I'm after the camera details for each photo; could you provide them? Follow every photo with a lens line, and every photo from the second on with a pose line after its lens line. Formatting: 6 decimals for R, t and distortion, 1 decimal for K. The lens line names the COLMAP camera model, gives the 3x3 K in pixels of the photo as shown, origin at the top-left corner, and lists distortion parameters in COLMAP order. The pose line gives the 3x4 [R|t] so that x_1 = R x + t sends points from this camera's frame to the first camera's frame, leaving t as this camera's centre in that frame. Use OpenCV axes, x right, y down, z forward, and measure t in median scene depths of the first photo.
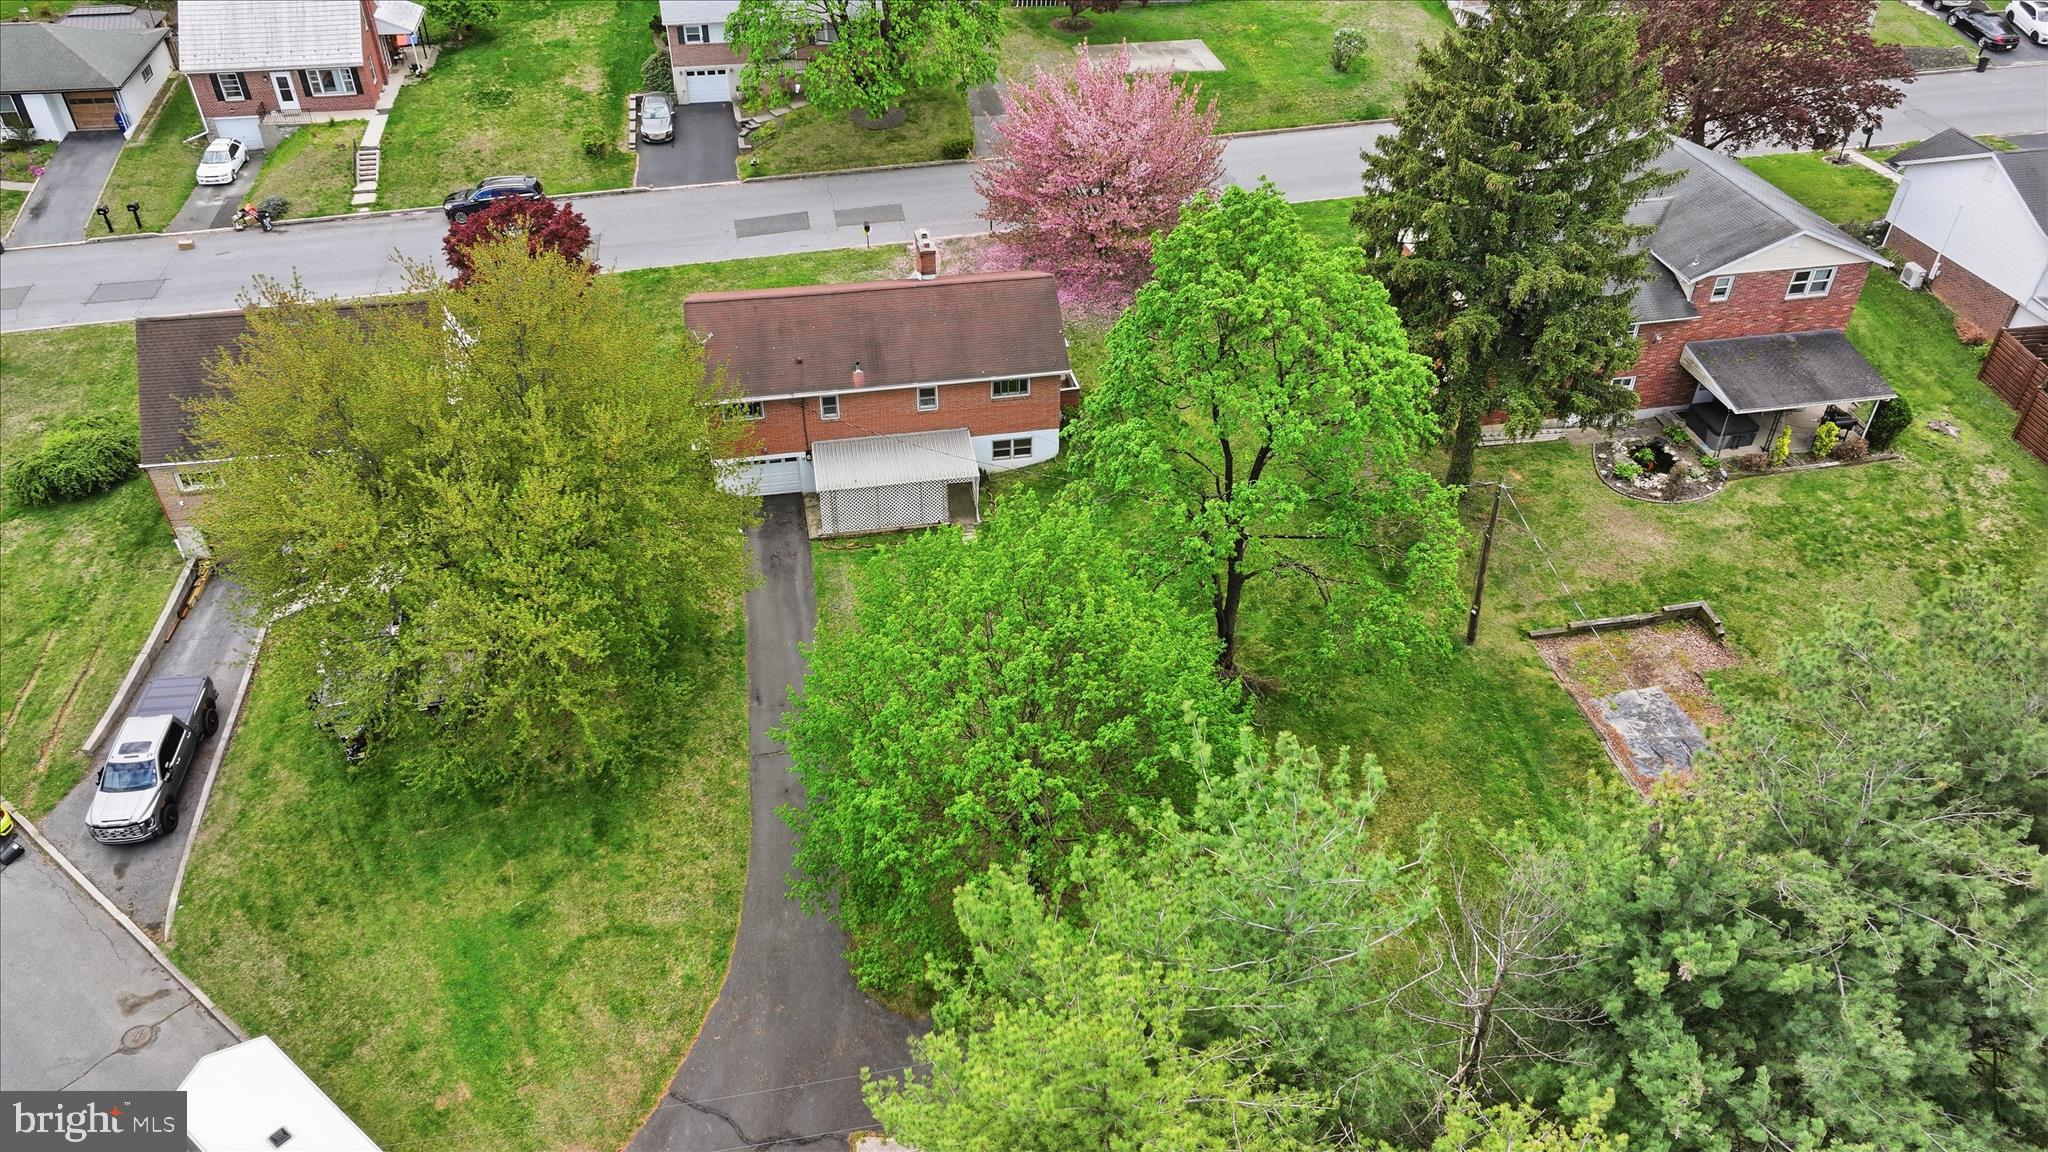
lens RADIAL K [[1437.2, 0, 1024.0], [0, 1437.2, 576.0], [0, 0, 1]] dist [0.002850, 0.002939]
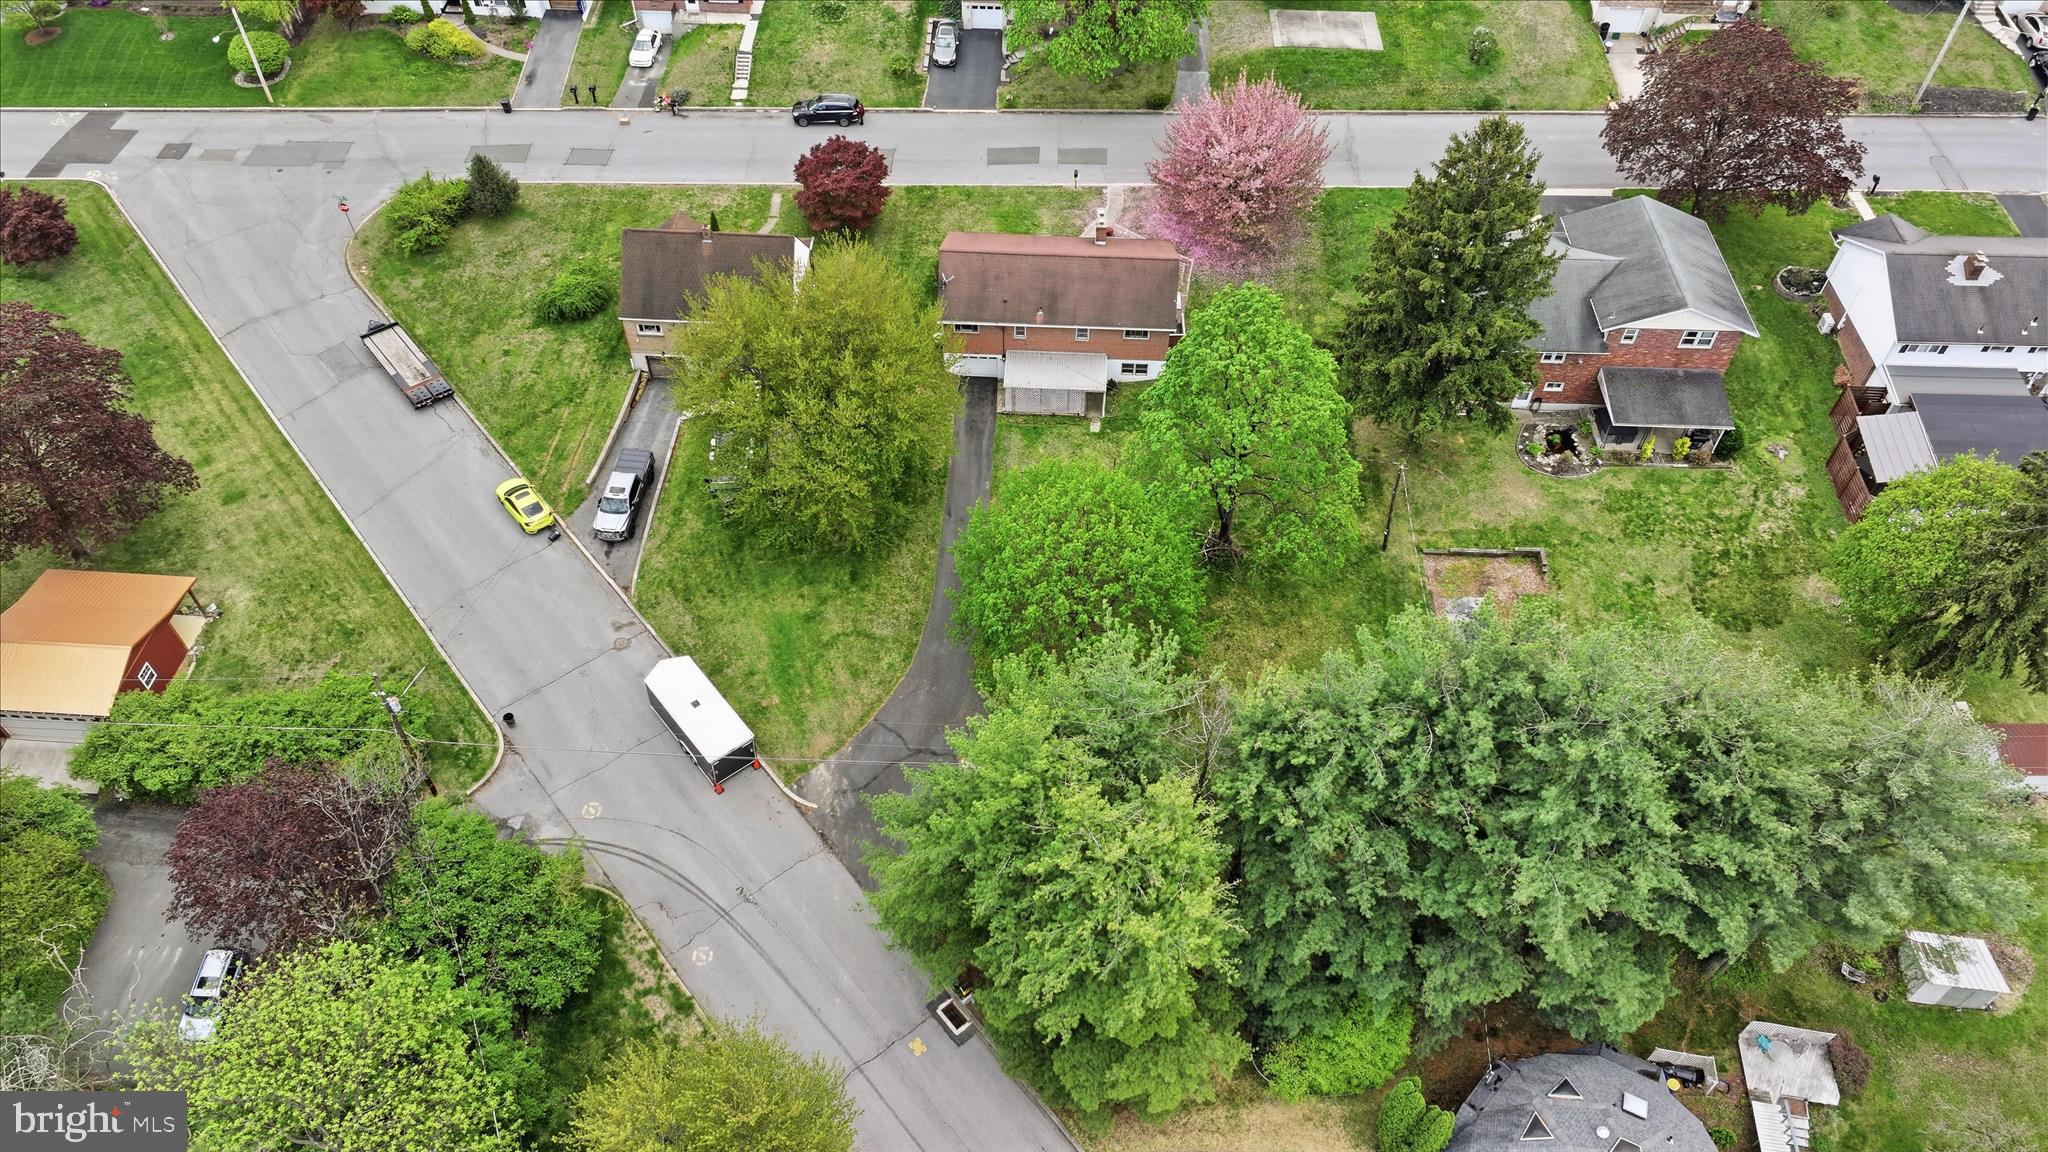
lens RADIAL K [[1437.2, 0, 1024.0], [0, 1437.2, 576.0], [0, 0, 1]] dist [0.002850, 0.002939]
pose [[0.975293, 0.172125, -0.138483, 0.130170], [-0.140905, 0.967464, 0.210140, -0.184728], [0.170148, -0.185435, 0.967814, -0.563677]]
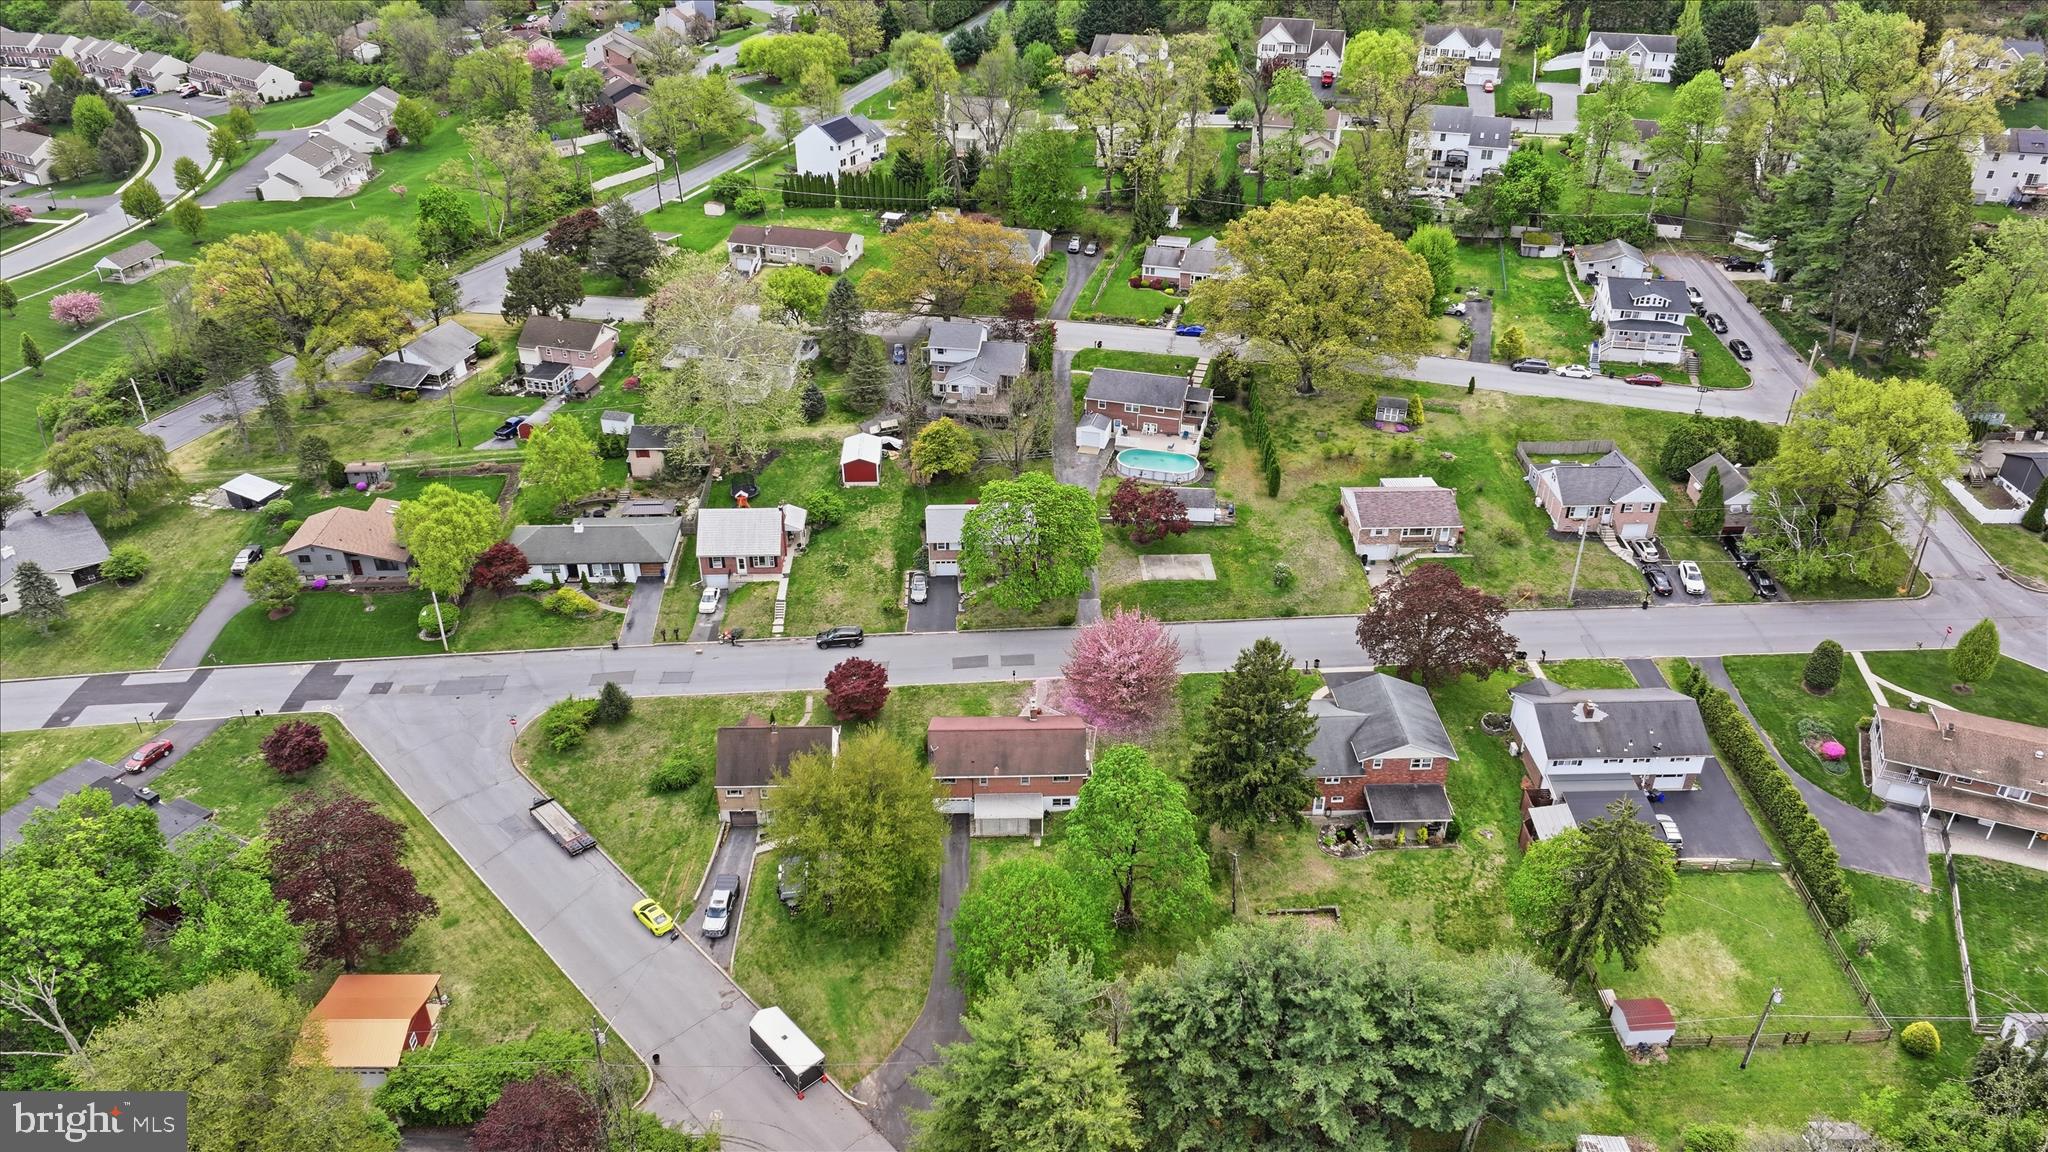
lens RADIAL K [[1468.1, 0, 1032.7], [0, 1468.1, 548.9], [0, 0, 1]] dist [0.025011, -0.001569]
pose [[0.988535, 0.076013, -0.130465, 0.225828], [-0.092027, 0.988321, -0.121464, -0.203465], [0.119708, 0.132078, 0.983984, -1.392029]]
